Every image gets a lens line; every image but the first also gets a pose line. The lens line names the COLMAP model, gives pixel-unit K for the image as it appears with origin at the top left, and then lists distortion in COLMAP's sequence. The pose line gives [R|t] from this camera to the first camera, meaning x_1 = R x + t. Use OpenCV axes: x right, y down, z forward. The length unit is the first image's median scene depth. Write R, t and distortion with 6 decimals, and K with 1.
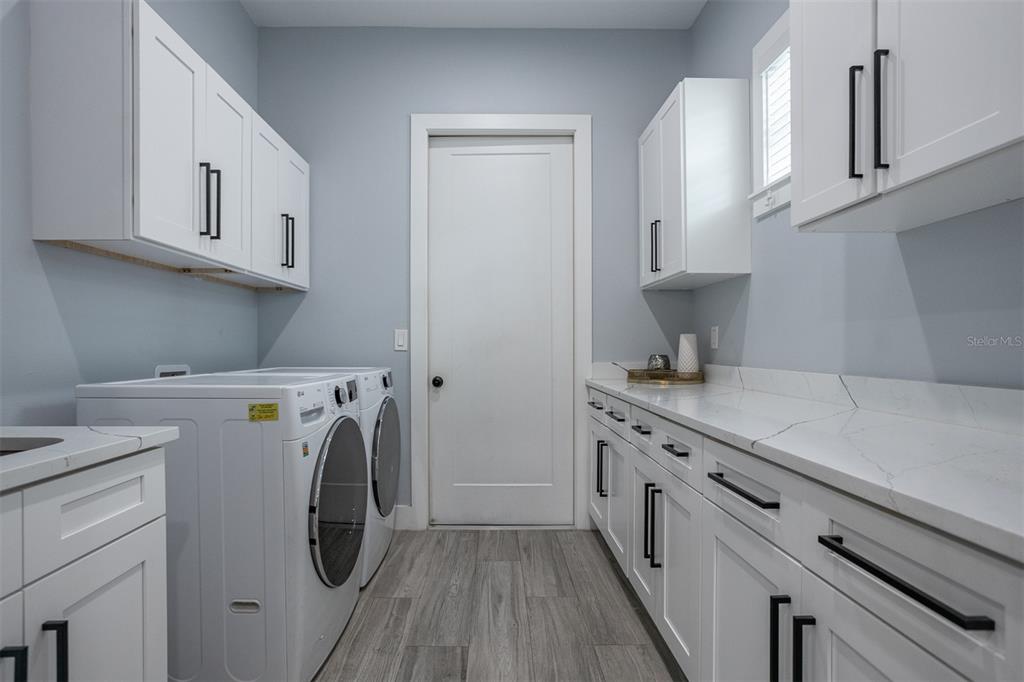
lens RADIAL K [[530.9, 0, 512.0], [0, 530.9, 341.0], [0, 0, 1]] dist [-0.002245, -0.000418]
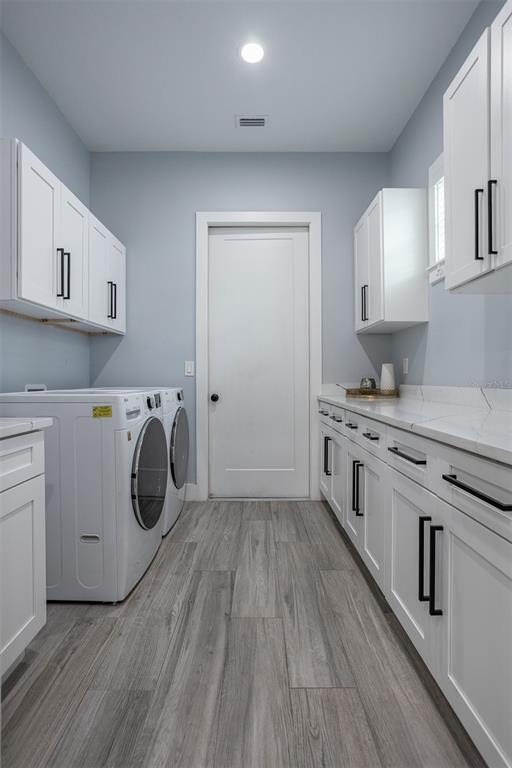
lens RADIAL K [[398.2, 0, 262.6], [0, 398.2, 373.4], [0, 0, 1]] dist [-0.002245, -0.000418]
pose [[0.999856, 0.000057, -0.016991, 0.011433], [-0.000103, 0.999996, -0.002674, 0.019569], [0.016991, 0.002675, 0.999852, -0.107776]]
